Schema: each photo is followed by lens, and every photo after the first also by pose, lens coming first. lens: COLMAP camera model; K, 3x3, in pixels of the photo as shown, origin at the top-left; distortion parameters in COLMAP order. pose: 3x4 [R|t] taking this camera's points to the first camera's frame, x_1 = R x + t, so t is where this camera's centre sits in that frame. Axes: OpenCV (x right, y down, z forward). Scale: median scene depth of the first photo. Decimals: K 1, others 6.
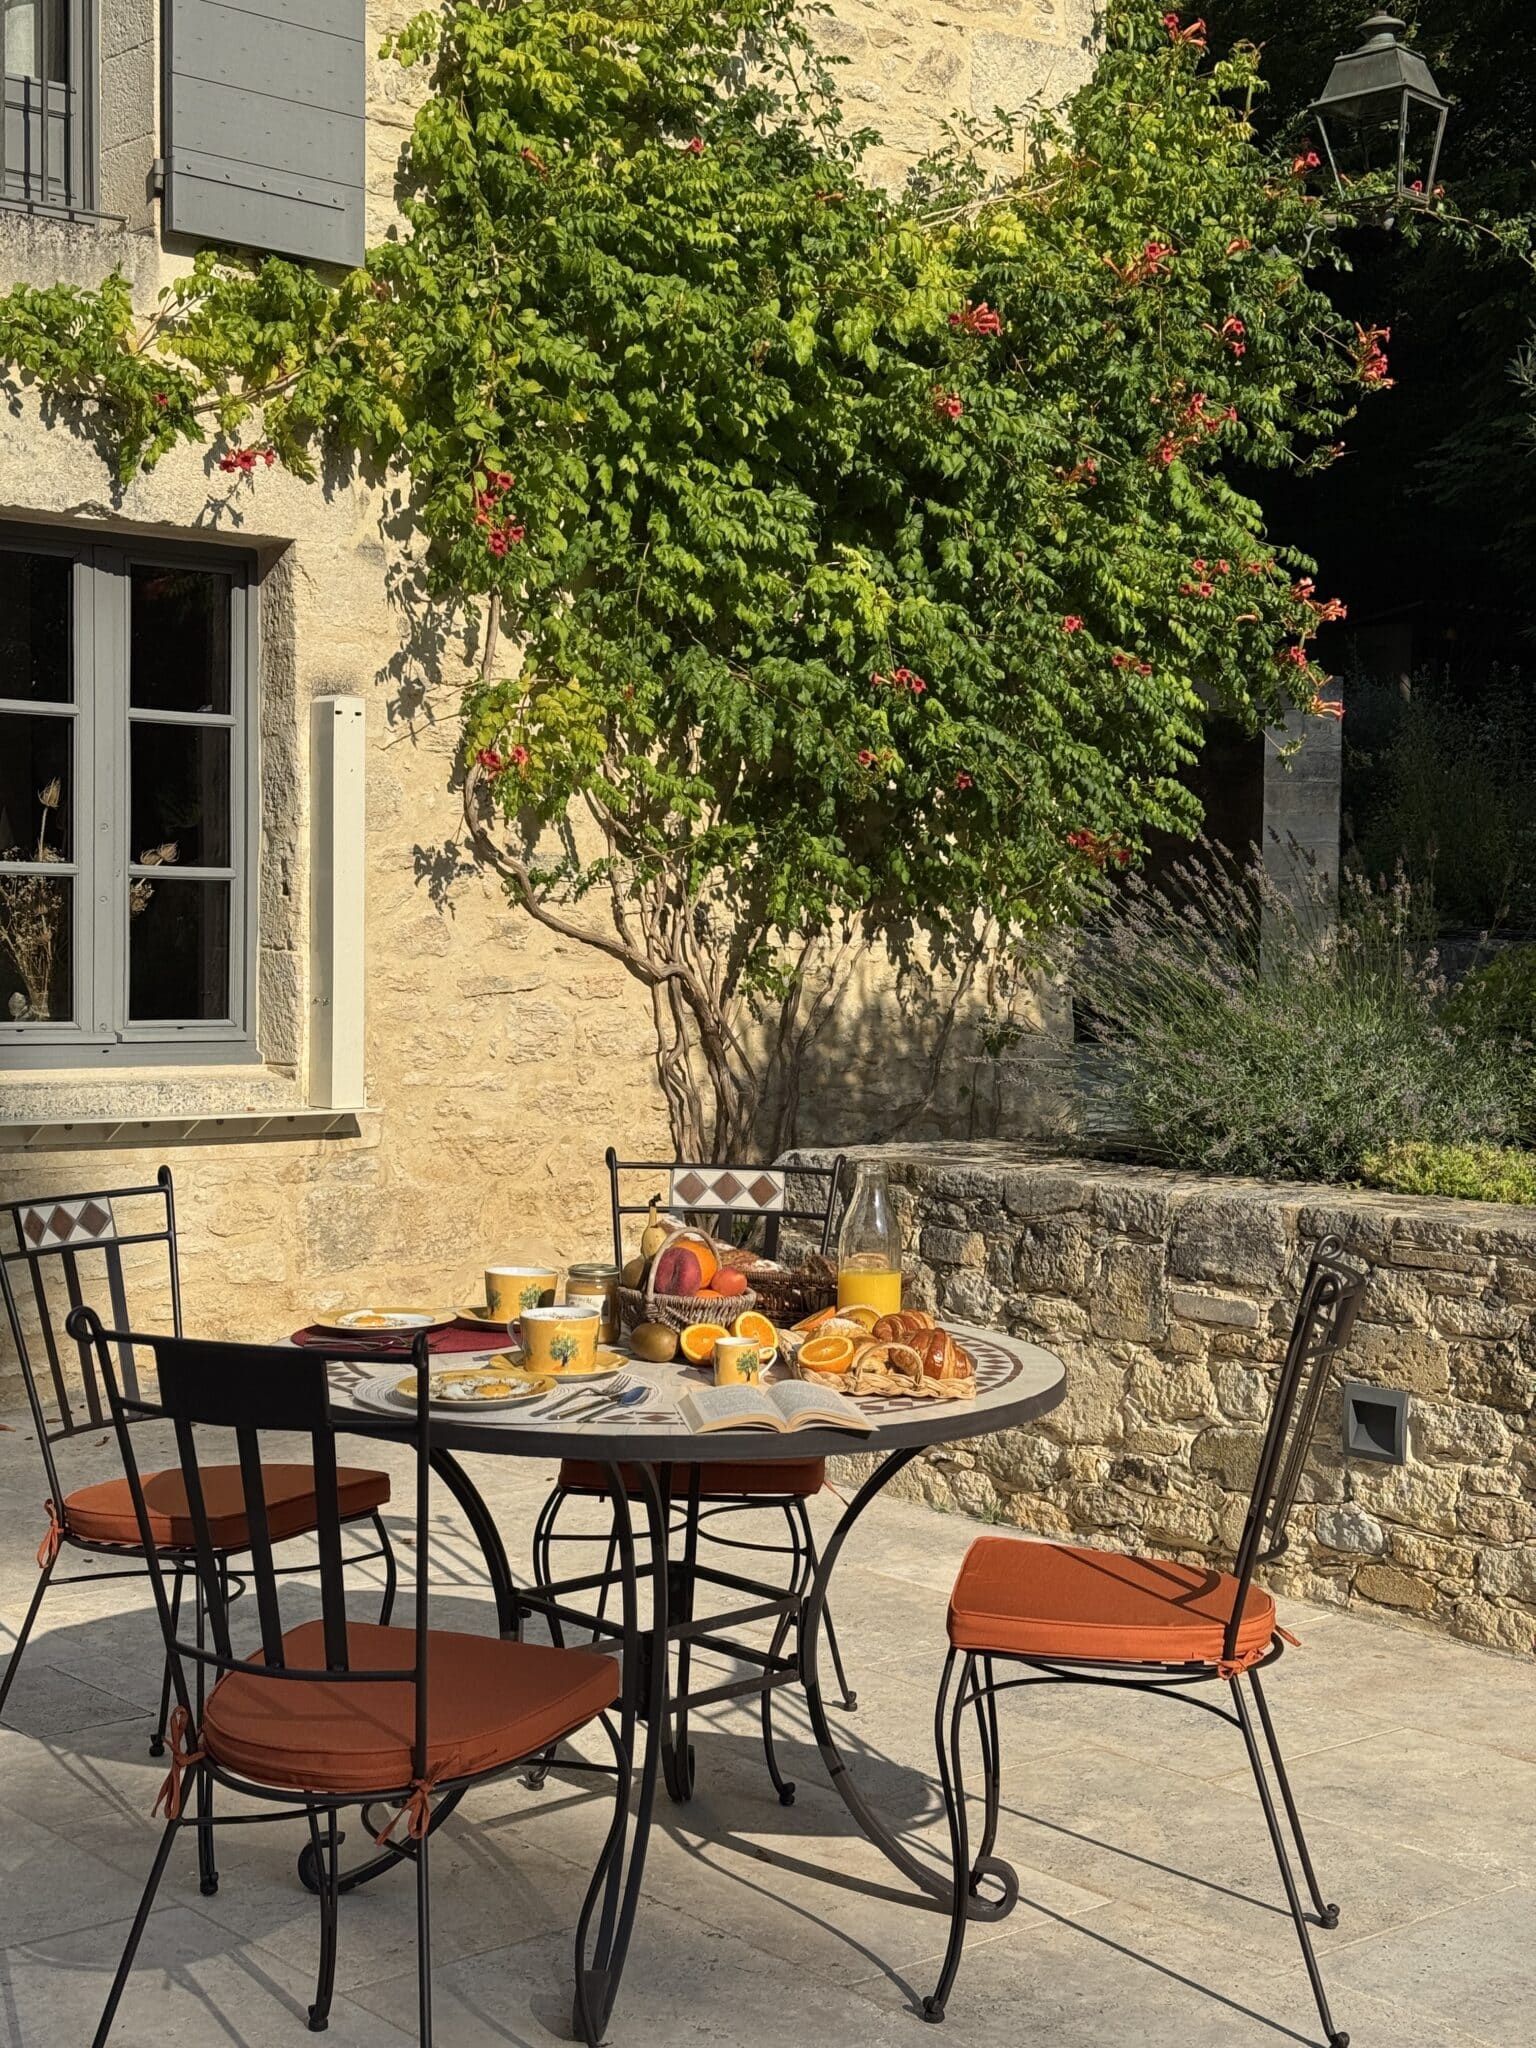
lens RADIAL K [[2835.3, 0, 770.8], [0, 2835.3, 1019.5], [0, 0, 1]] dist [0.124149, 0.000000]
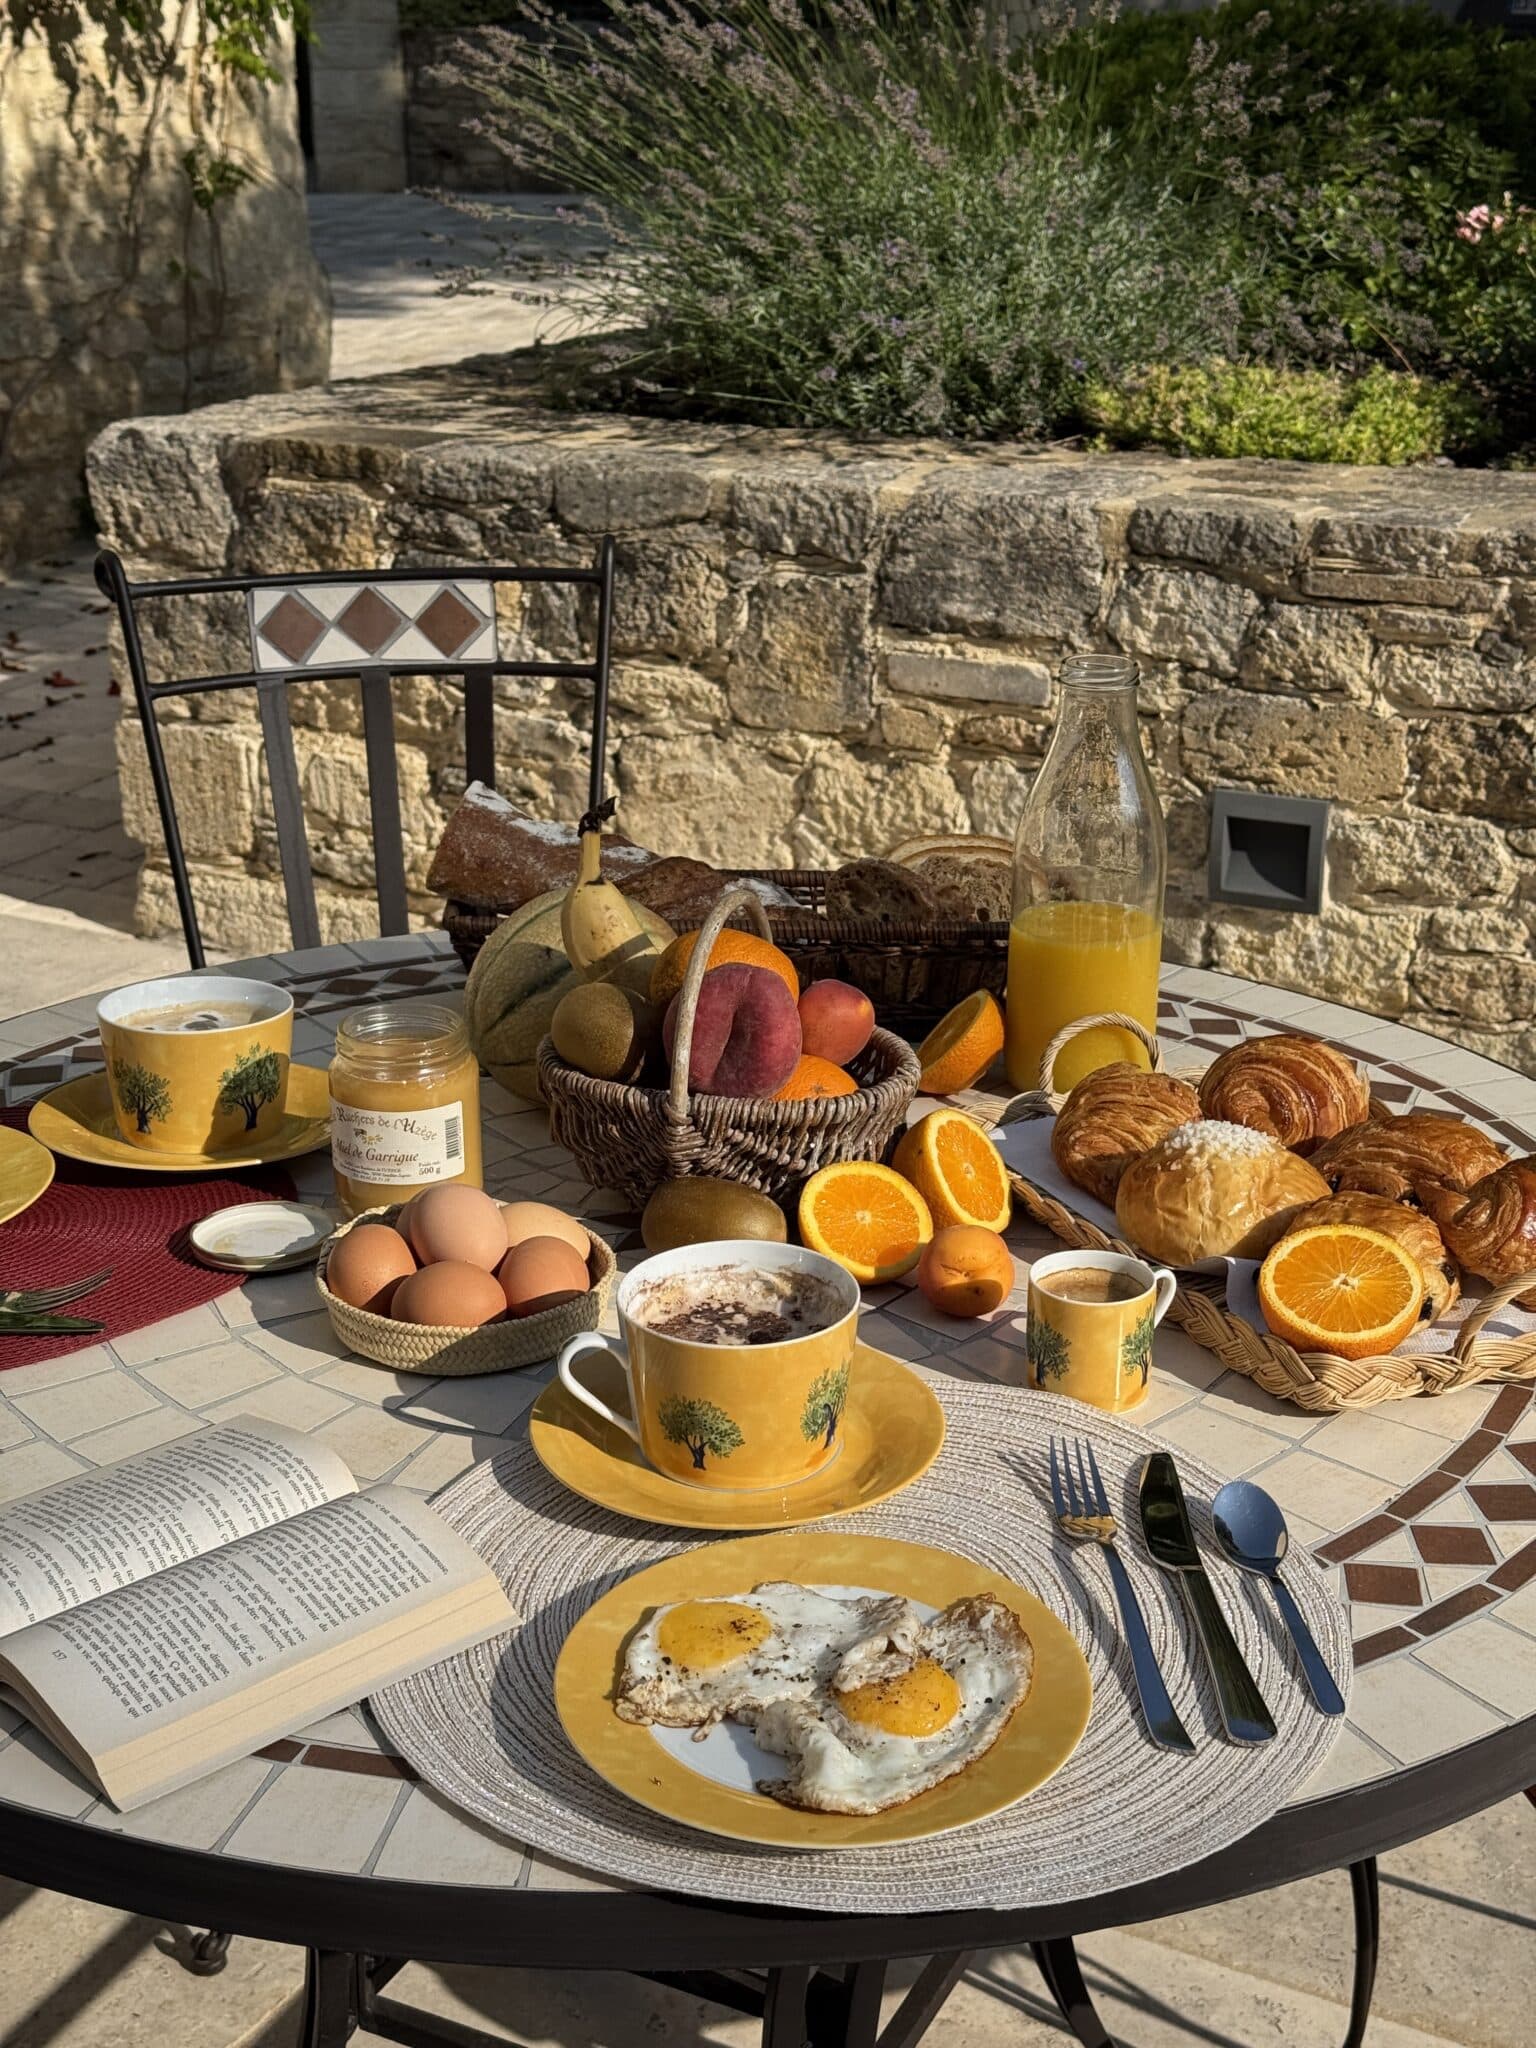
lens RADIAL K [[2835.3, 0, 759.1], [0, 2835.3, 1034.1], [0, 0, 1]] dist [0.124149, 0.000000]
pose [[0.932199, -0.138125, 0.334555, -0.108343], [0.030141, 0.950734, 0.308539, -0.017437], [-0.360690, -0.277536, 0.890436, 0.468302]]
